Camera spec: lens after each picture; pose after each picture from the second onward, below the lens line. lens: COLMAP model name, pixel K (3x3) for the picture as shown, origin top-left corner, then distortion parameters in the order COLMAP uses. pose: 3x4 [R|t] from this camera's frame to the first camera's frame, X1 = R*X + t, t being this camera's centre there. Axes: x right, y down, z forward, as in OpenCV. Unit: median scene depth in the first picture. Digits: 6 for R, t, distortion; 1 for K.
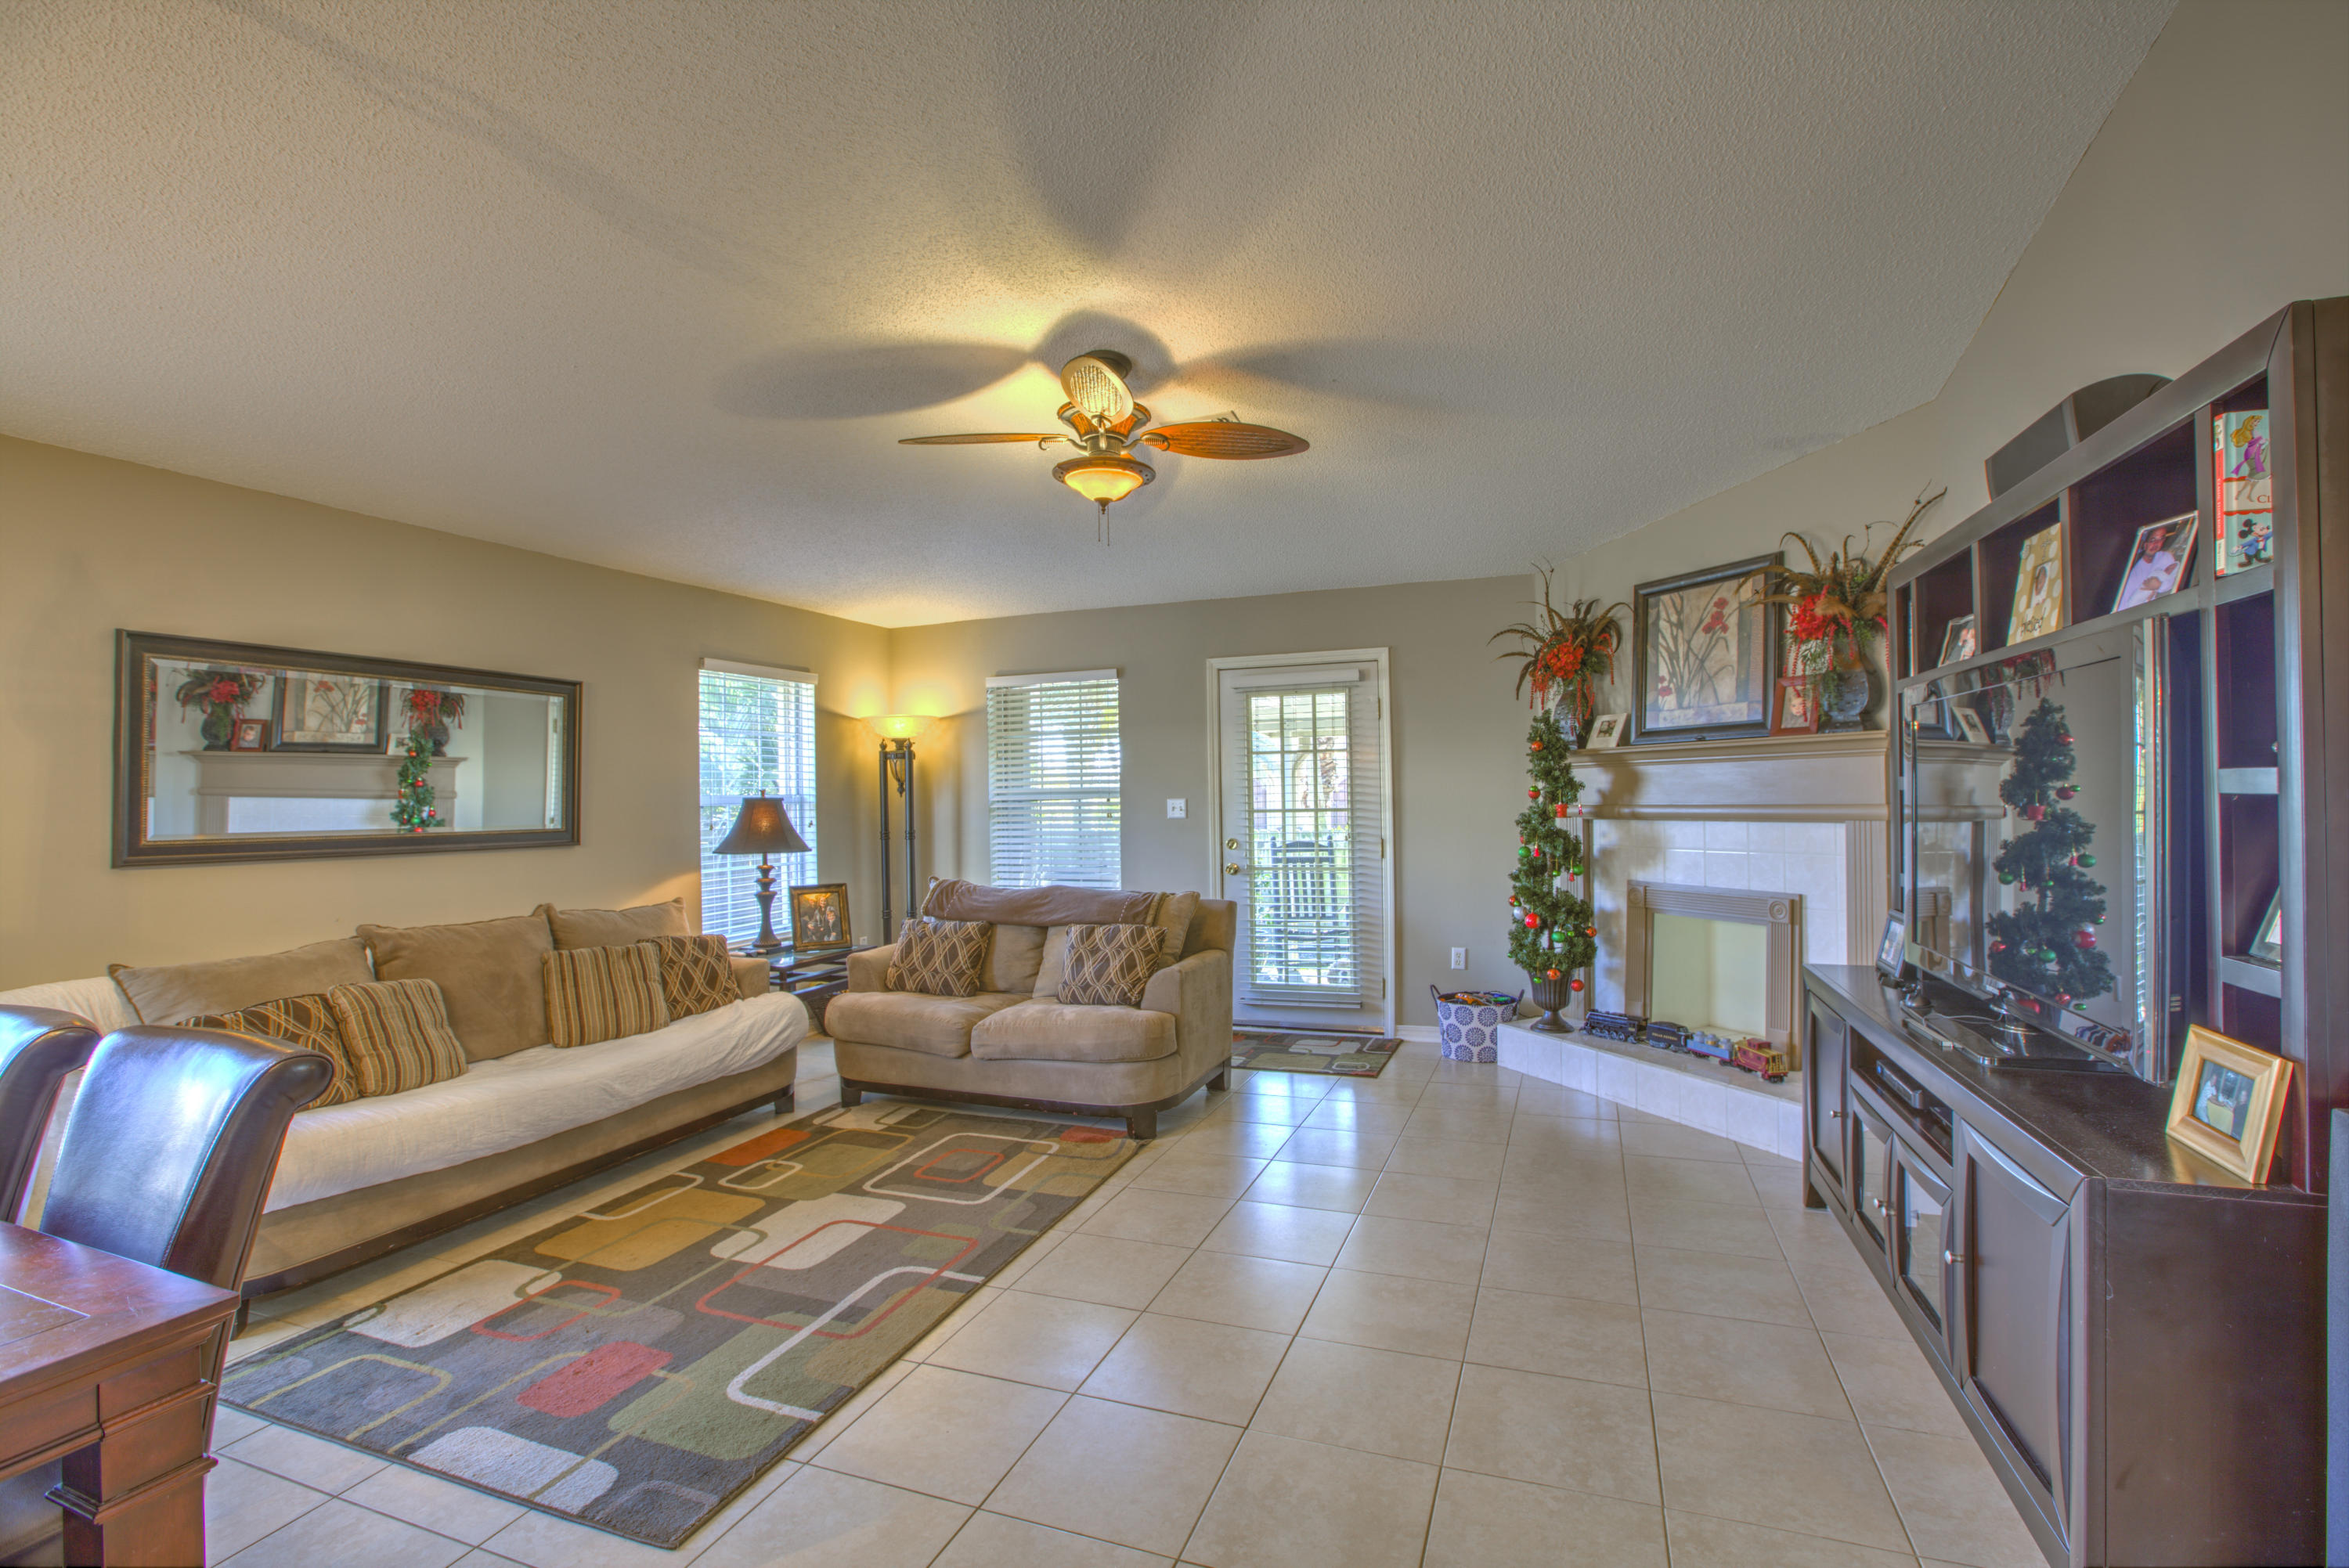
lens RADIAL K [[1063.5, 0, 1169.4], [0, 1063.5, 777.9], [0, 0, 1]] dist [-0.014411, 0.000914]
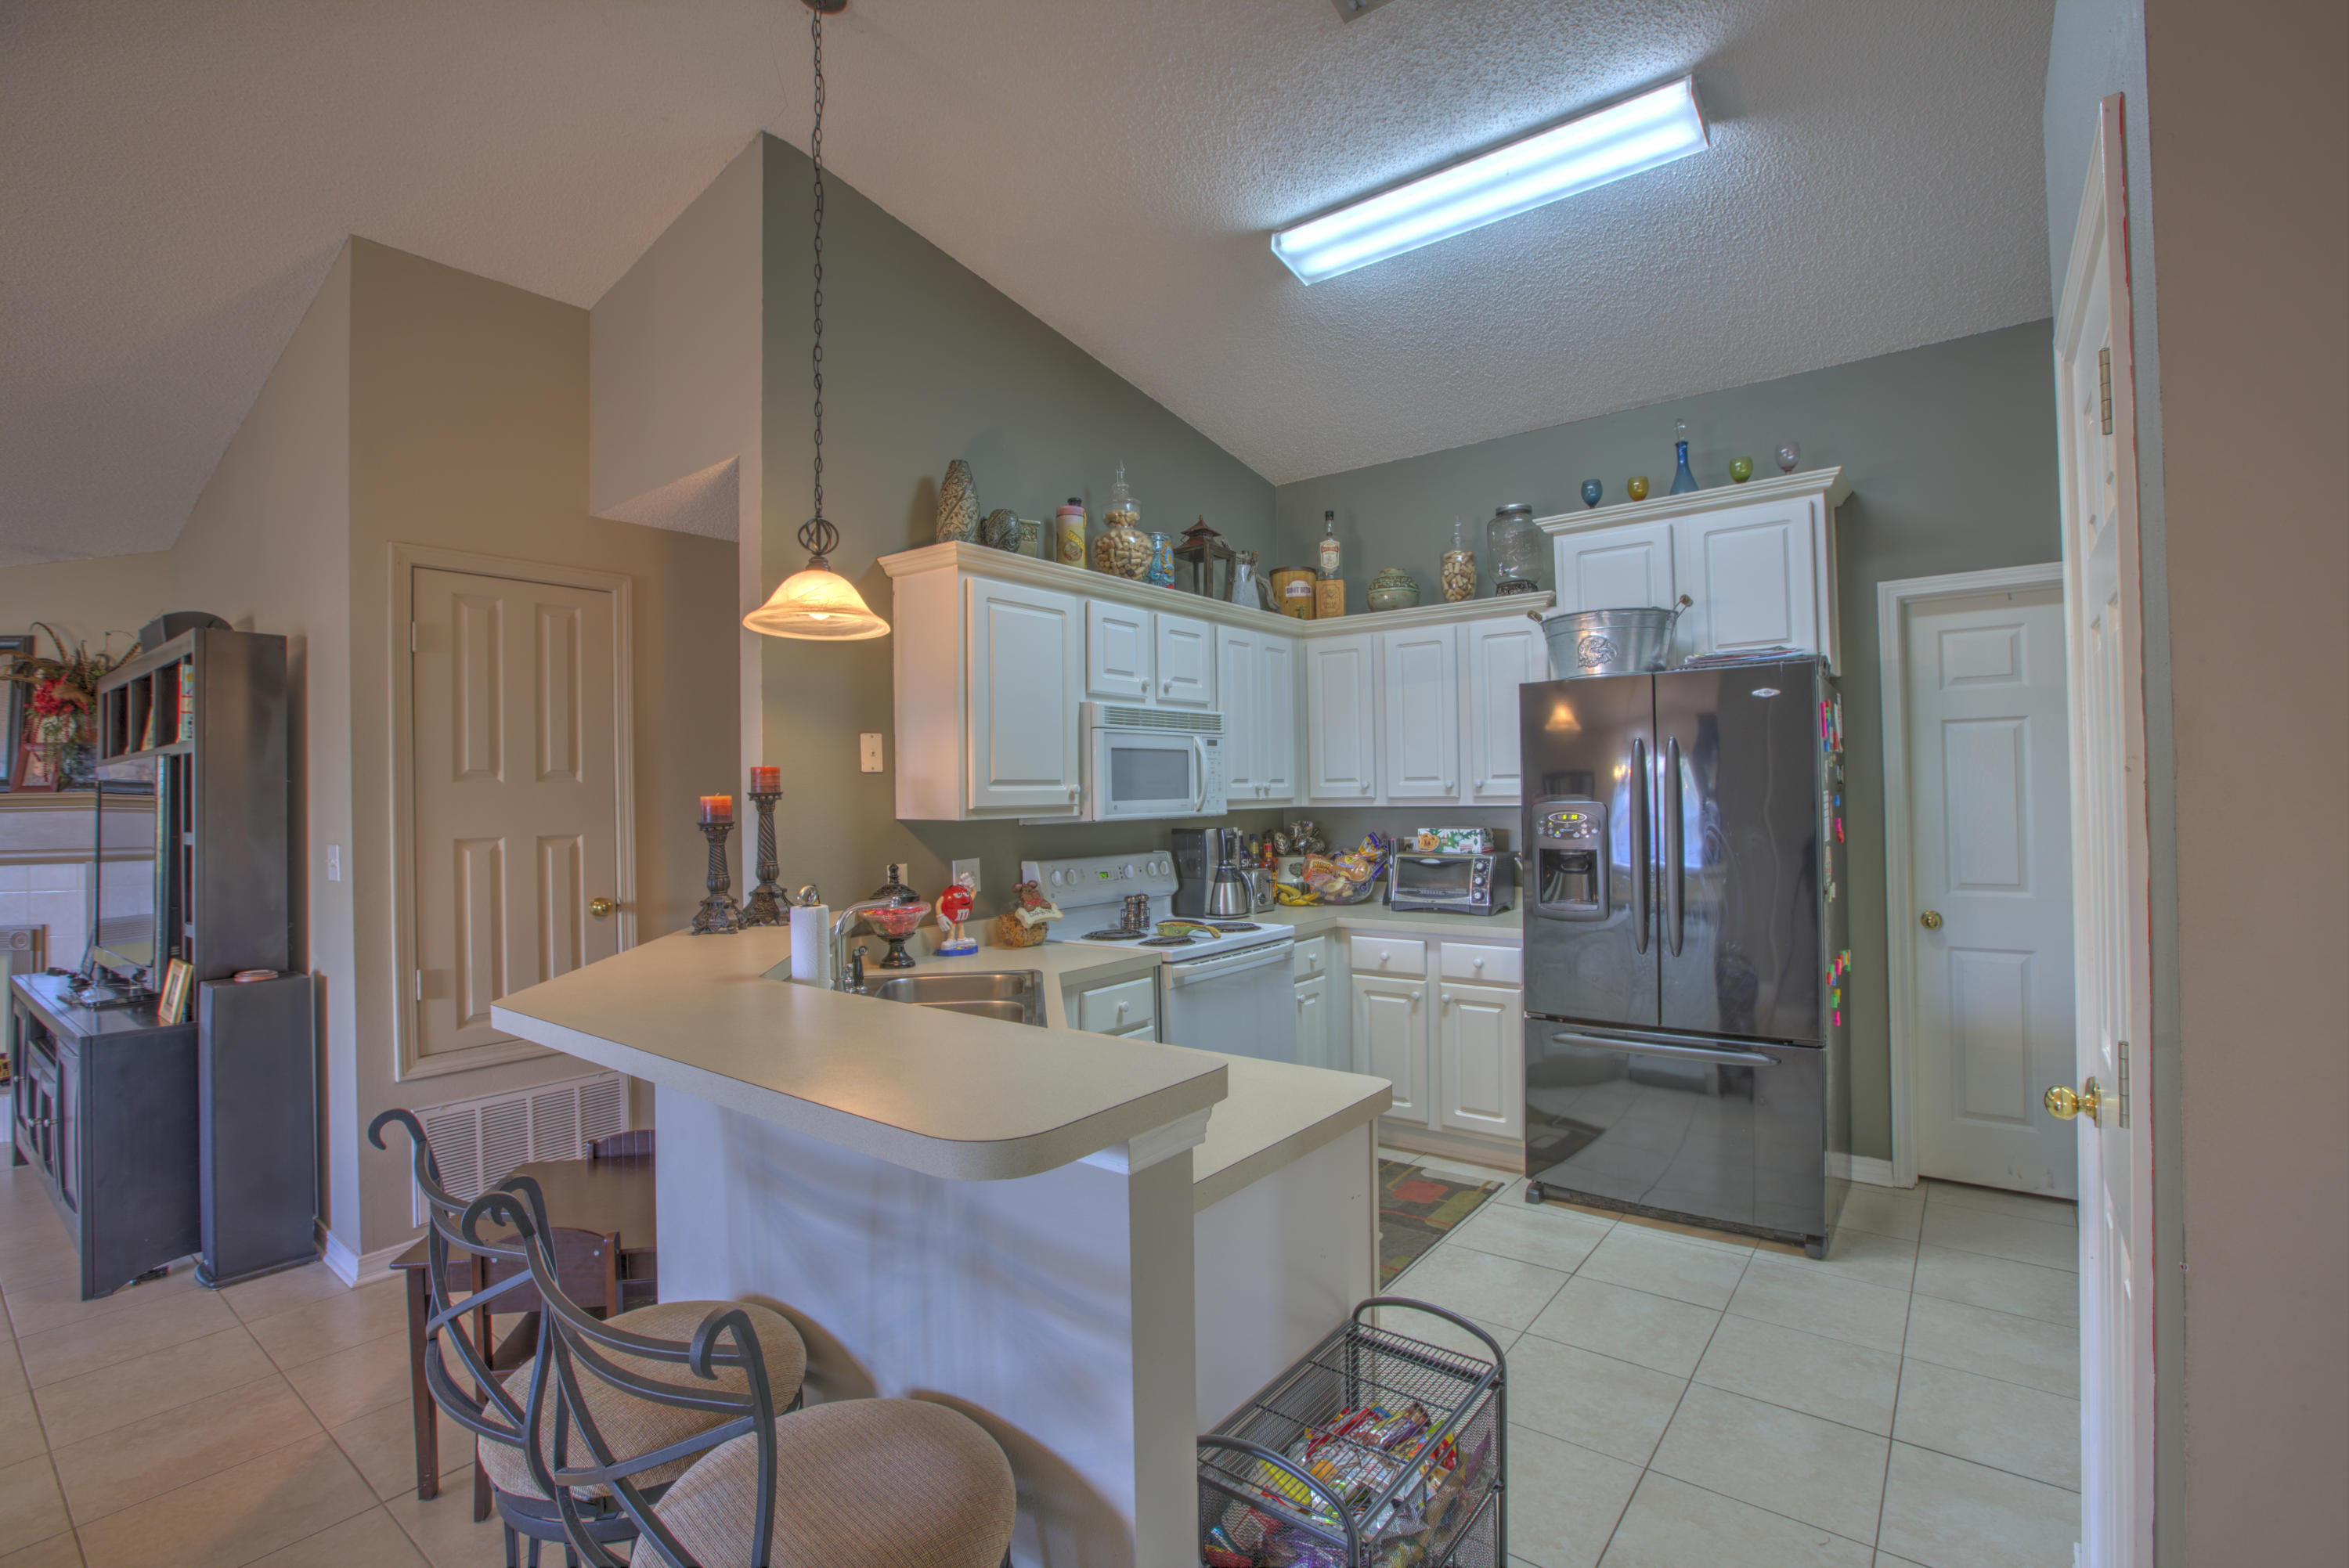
lens RADIAL K [[1063.5, 0, 1172.5], [0, 1063.5, 772.5], [0, 0, 1]] dist [-0.014411, 0.000914]
pose [[0.299518, 0.026378, 0.953726, -0.123475], [0.003845, 0.999576, -0.028854, -0.018224], [-0.954083, 0.012309, 0.299289, -0.458694]]
